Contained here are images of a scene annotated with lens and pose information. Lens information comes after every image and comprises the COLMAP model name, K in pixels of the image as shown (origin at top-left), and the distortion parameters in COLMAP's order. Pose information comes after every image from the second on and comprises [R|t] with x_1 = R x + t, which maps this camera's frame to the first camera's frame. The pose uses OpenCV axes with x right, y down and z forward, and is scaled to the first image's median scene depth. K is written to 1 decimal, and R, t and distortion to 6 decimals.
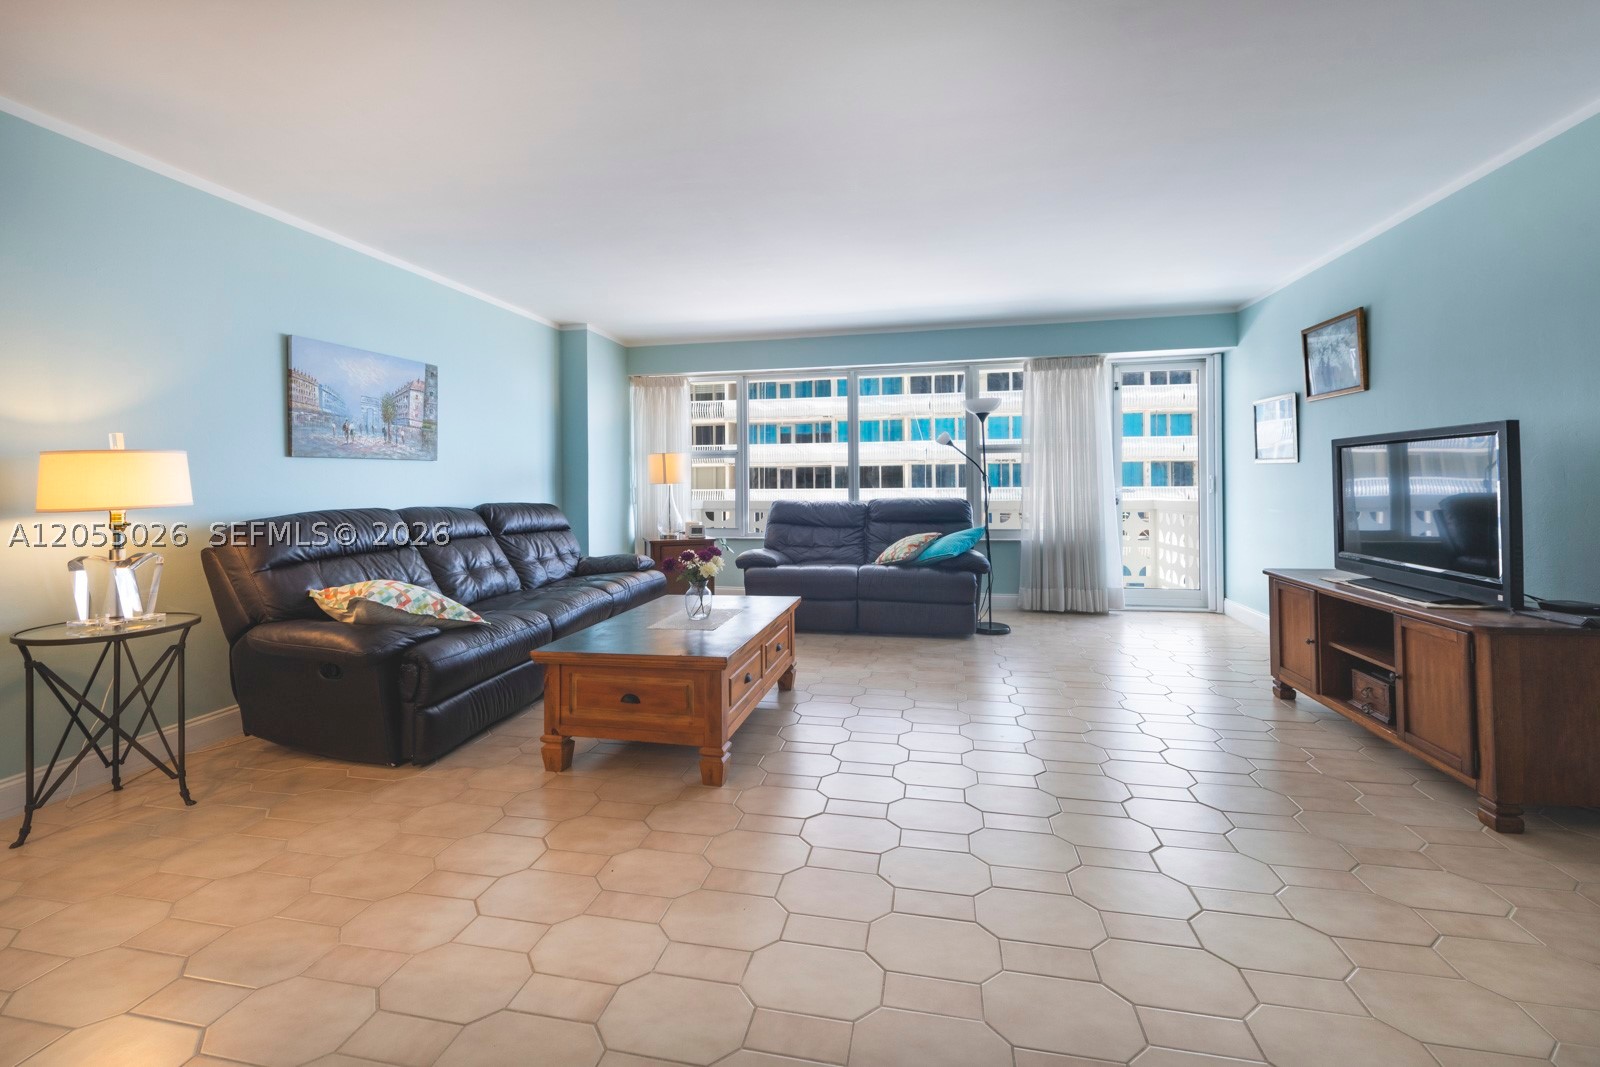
lens RADIAL K [[666.6, 0, 793.5], [0, 666.6, 478.7], [0, 0, 1]] dist [0.004663, 0.000326]
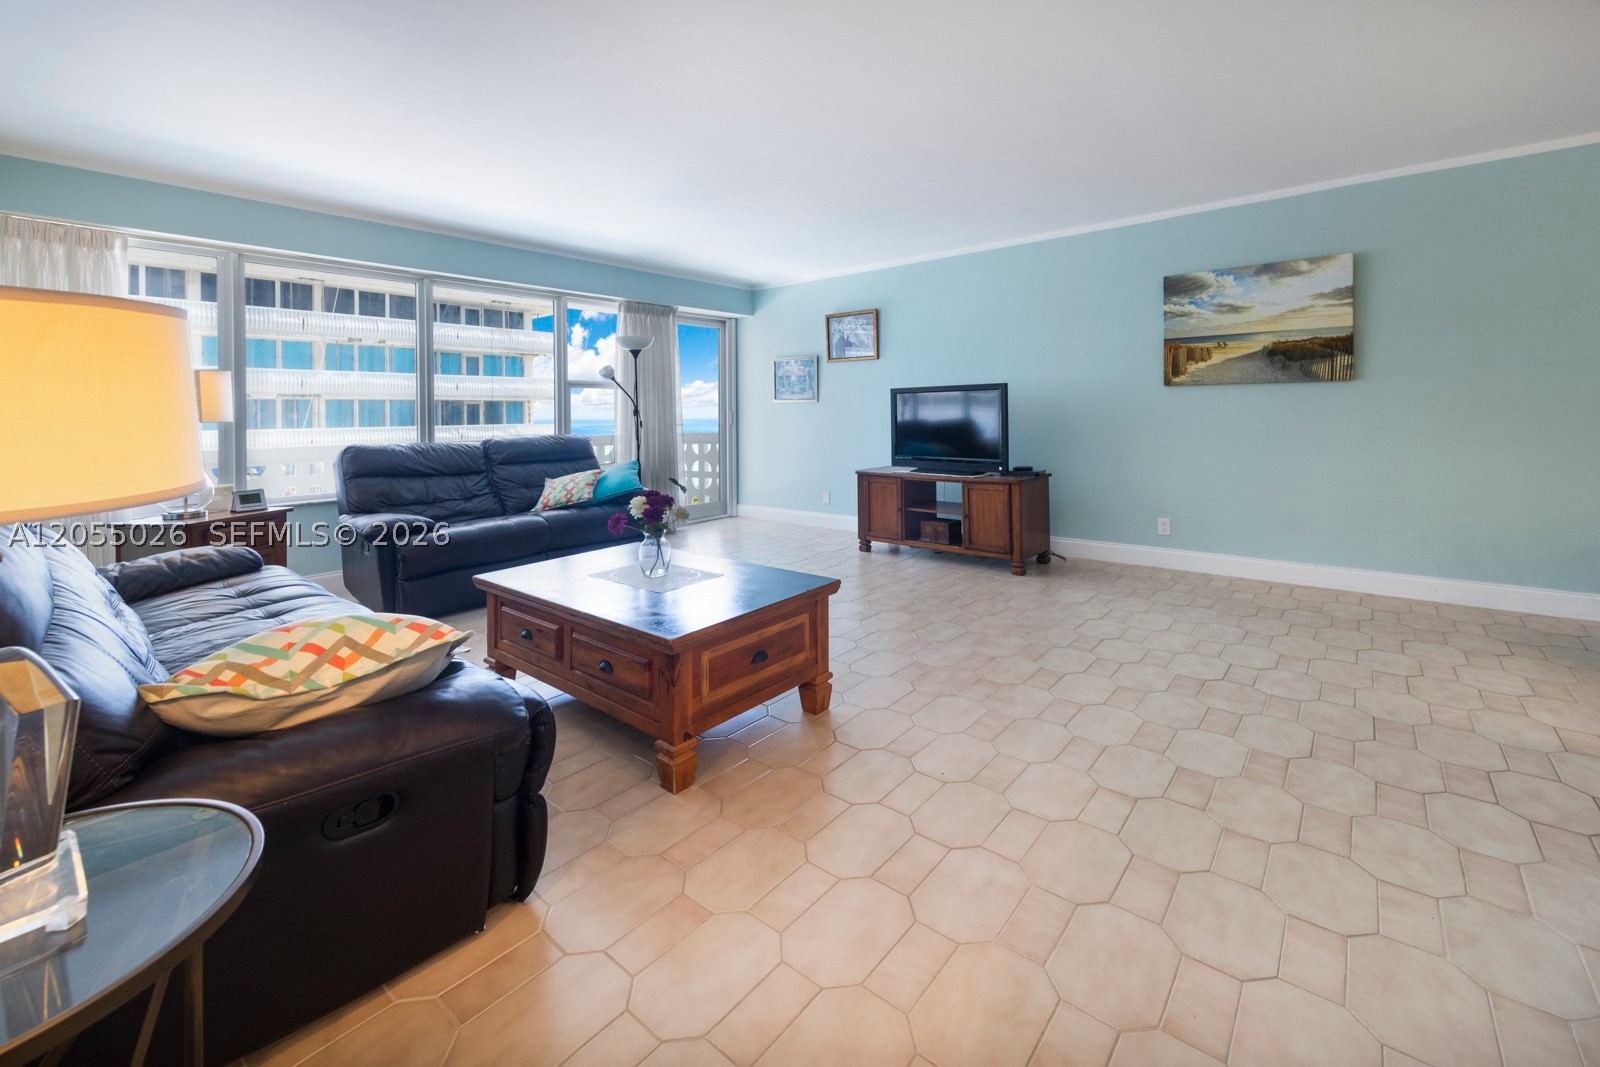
lens RADIAL K [[666.6, 0, 815.4], [0, 666.6, 433.9], [0, 0, 1]] dist [0.004663, 0.000326]
pose [[0.461053, -0.028034, 0.886930, -0.488088], [0.005812, 0.999575, 0.028573, 0.003393], [-0.887354, -0.008019, 0.461020, 0.258387]]
